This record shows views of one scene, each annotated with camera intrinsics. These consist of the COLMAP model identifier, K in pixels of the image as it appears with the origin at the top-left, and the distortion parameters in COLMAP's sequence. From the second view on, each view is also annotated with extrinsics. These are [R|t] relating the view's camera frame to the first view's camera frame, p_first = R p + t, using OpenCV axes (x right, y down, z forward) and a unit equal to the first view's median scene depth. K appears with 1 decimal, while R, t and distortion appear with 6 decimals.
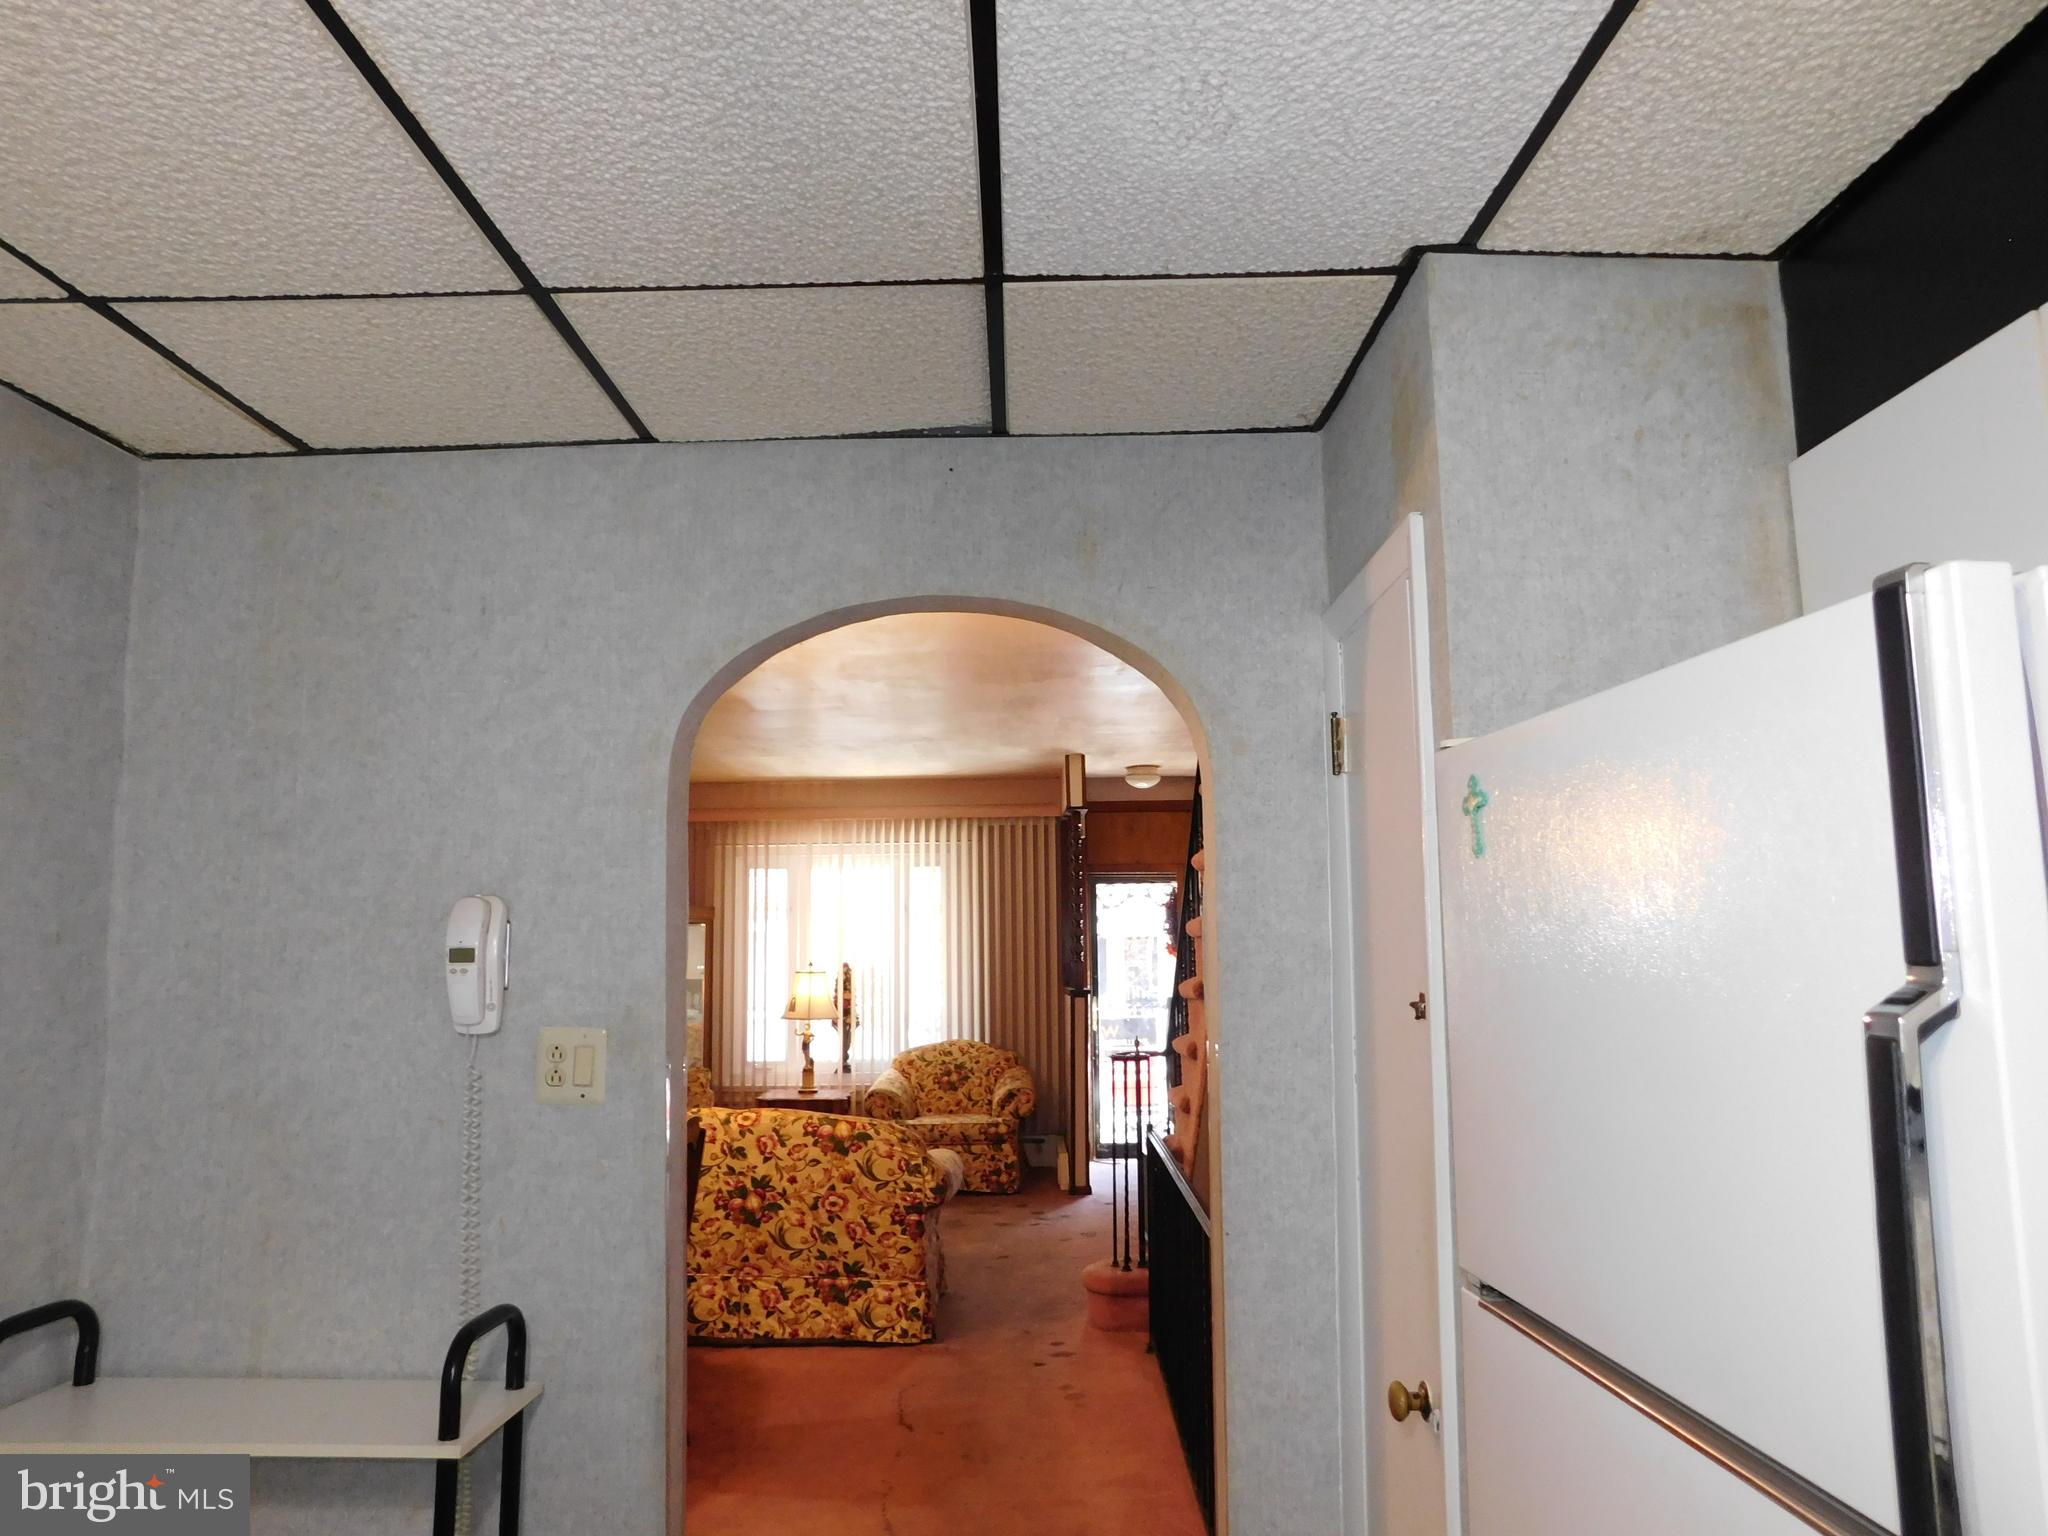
lens RADIAL K [[1345.7, 0, 1027.9], [0, 1345.7, 763.5], [0, 0, 1]] dist [-0.046240, 0.005687]
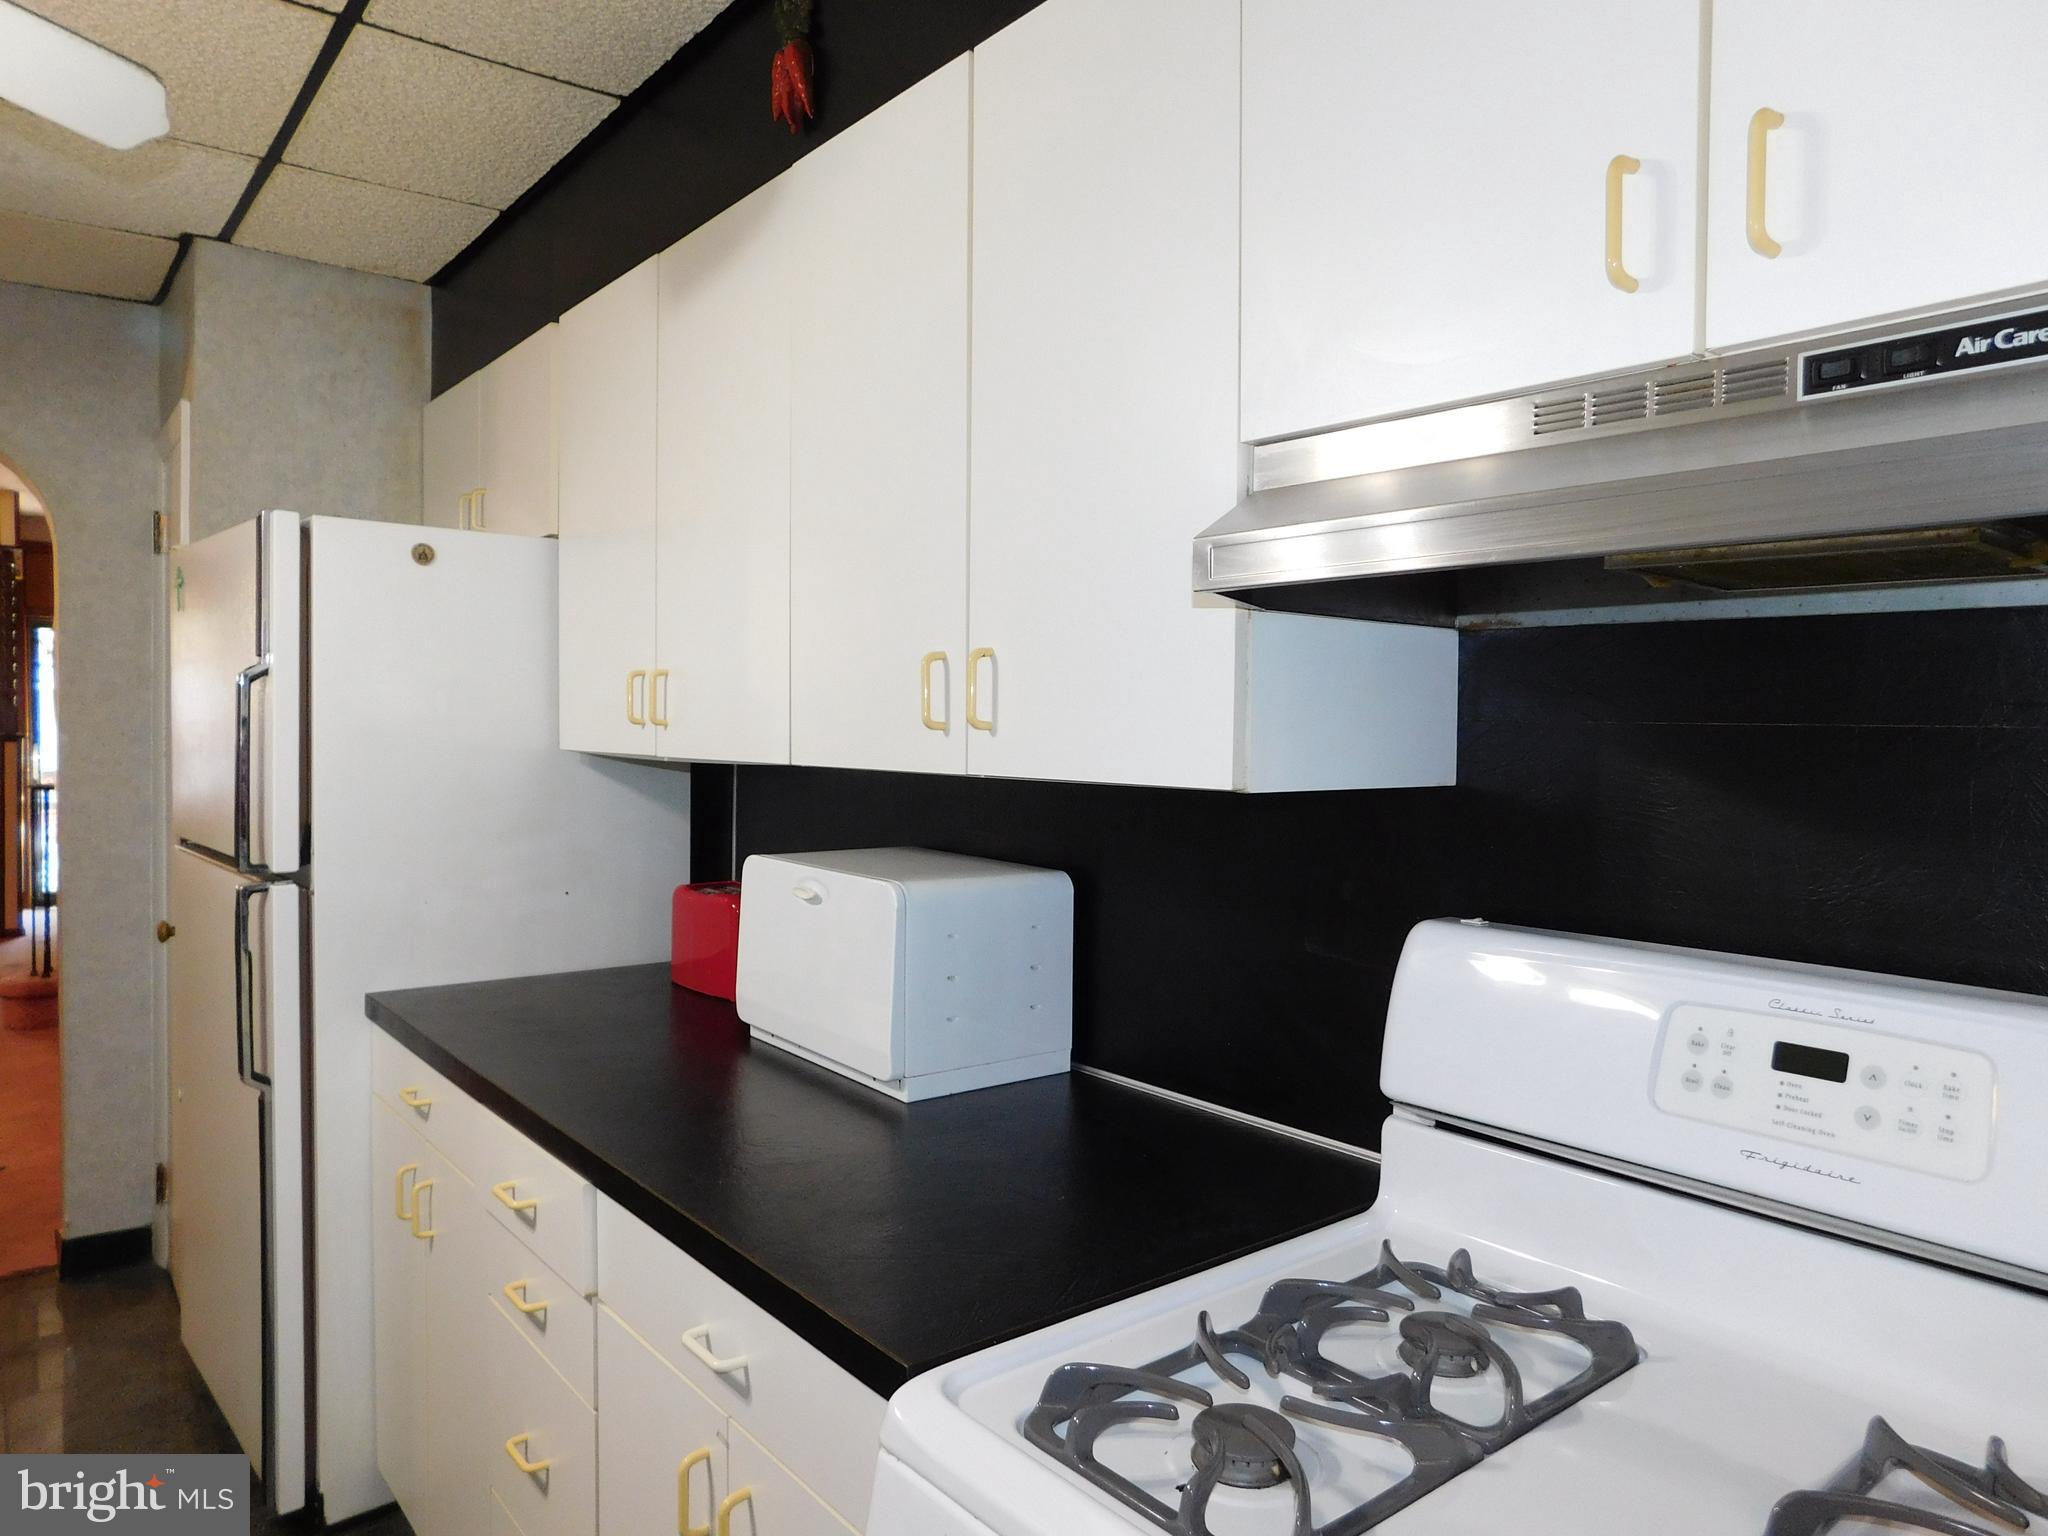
lens RADIAL K [[1337.7, 0, 1029.5], [0, 1337.7, 763.8], [0, 0, 1]] dist [-0.067298, 0.045520]
pose [[0.777805, -0.001151, 0.628505, 0.069525], [-0.104917, 0.985729, 0.131645, -0.053649], [-0.619687, -0.168335, 0.766584, -0.735741]]
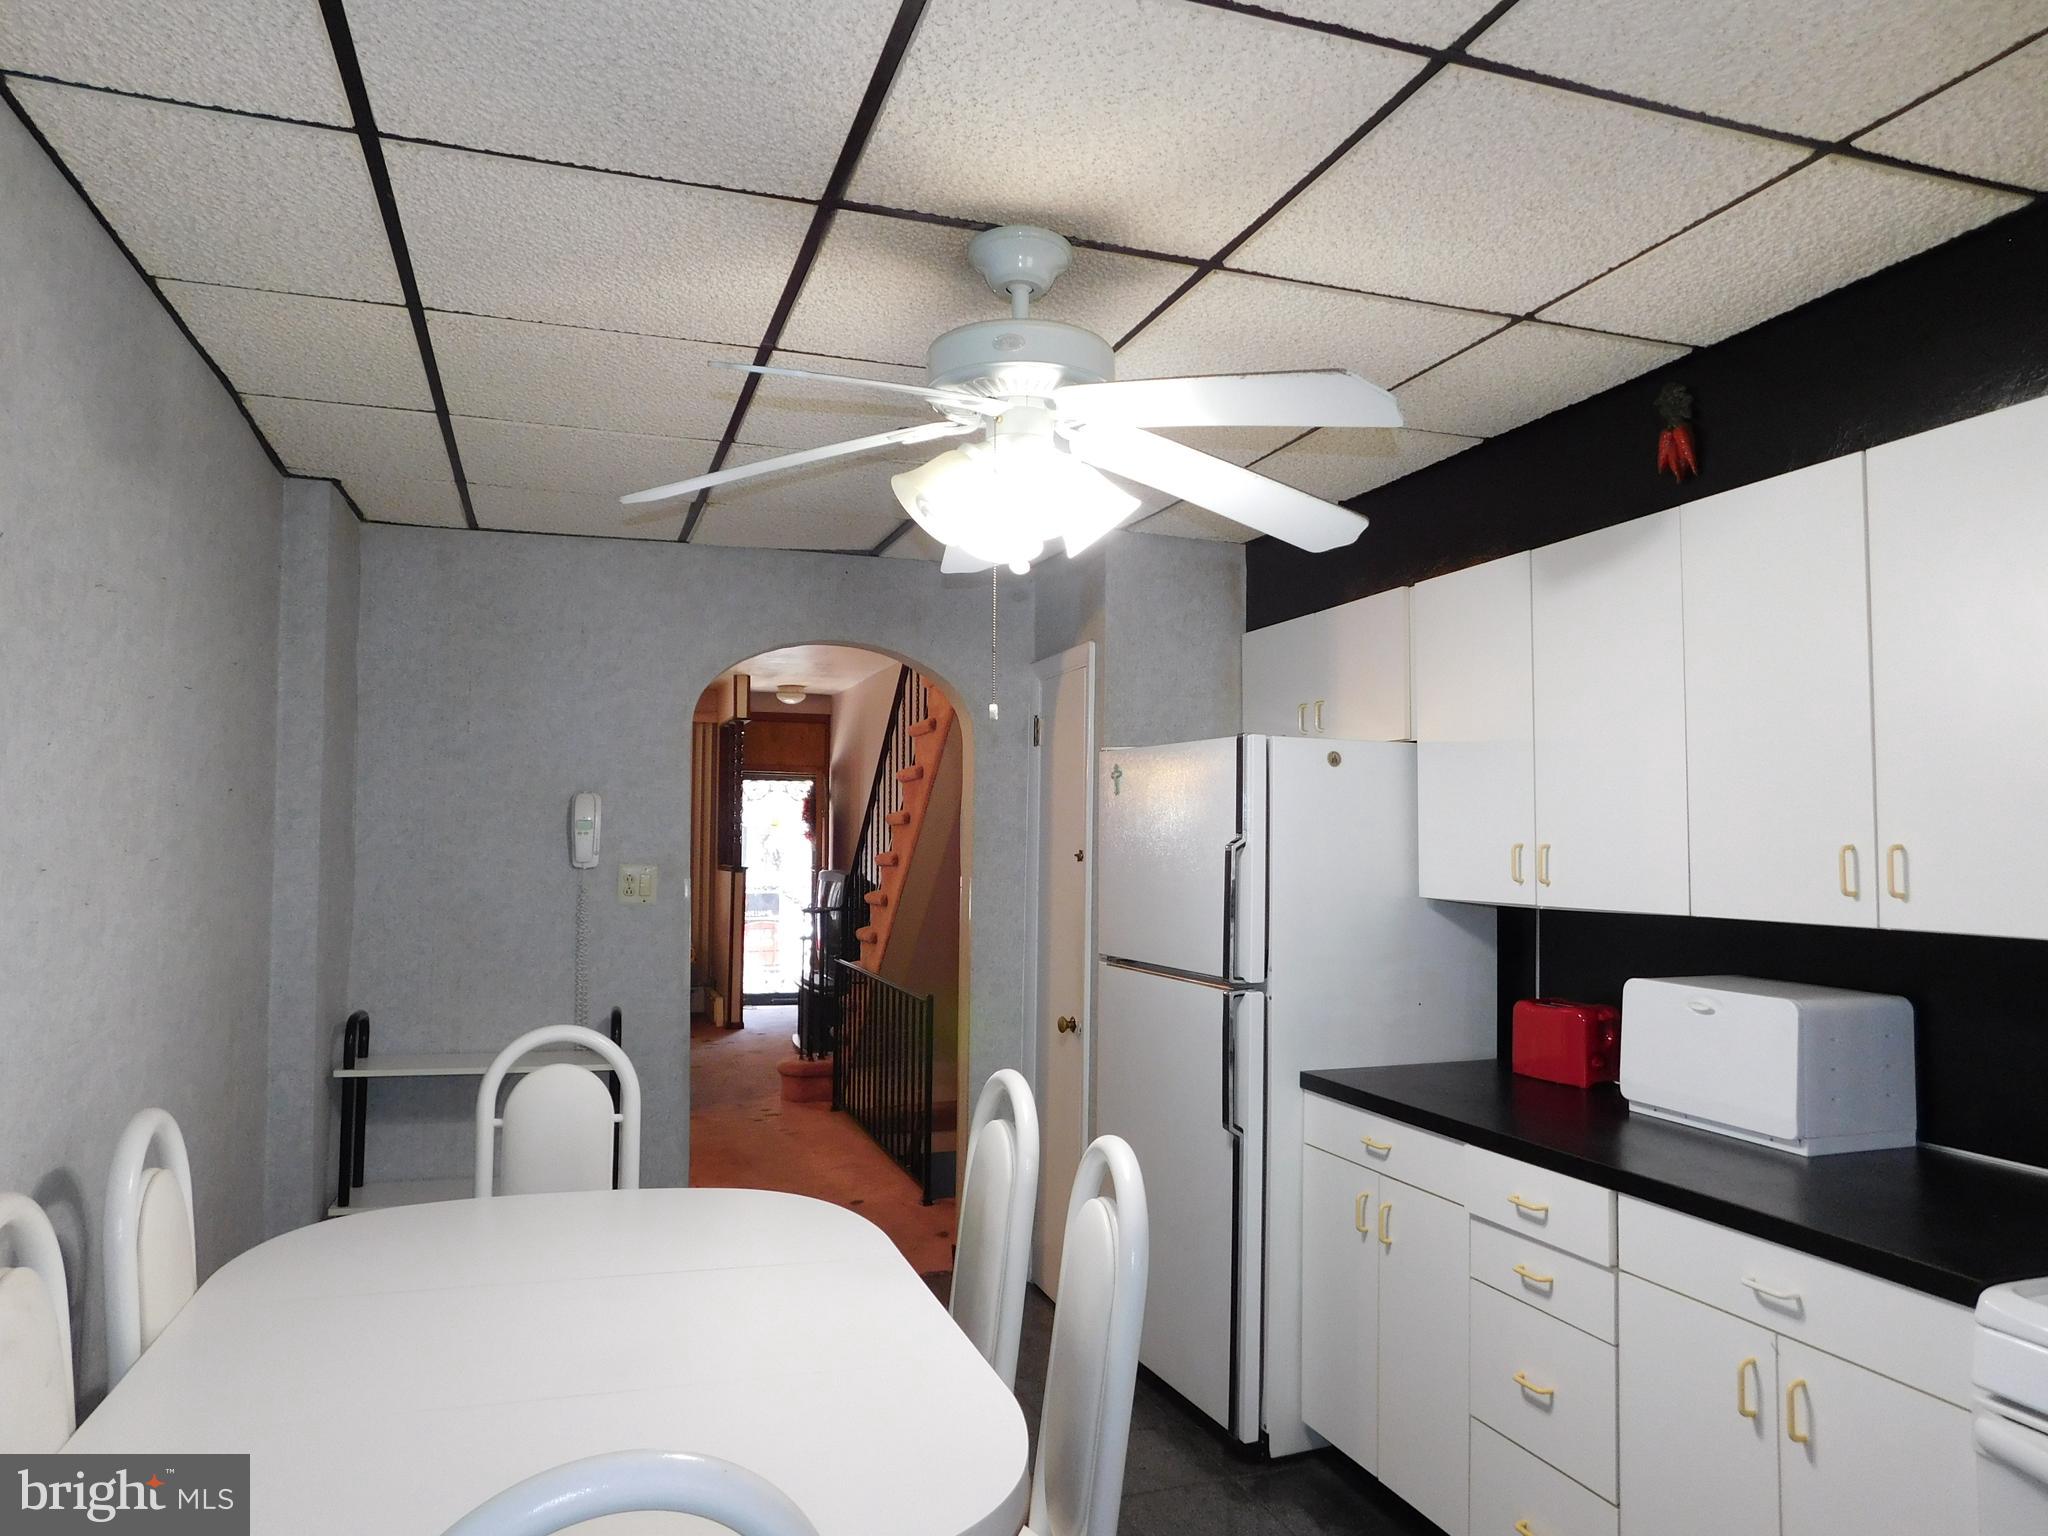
lens RADIAL K [[1345.7, 0, 1027.9], [0, 1345.7, 763.5], [0, 0, 1]] dist [-0.046240, 0.005687]
pose [[0.945110, 0.037992, 0.324535, -0.438995], [-0.063698, 0.995584, 0.068952, -0.104369], [-0.320482, -0.085839, 0.943357, -0.913181]]
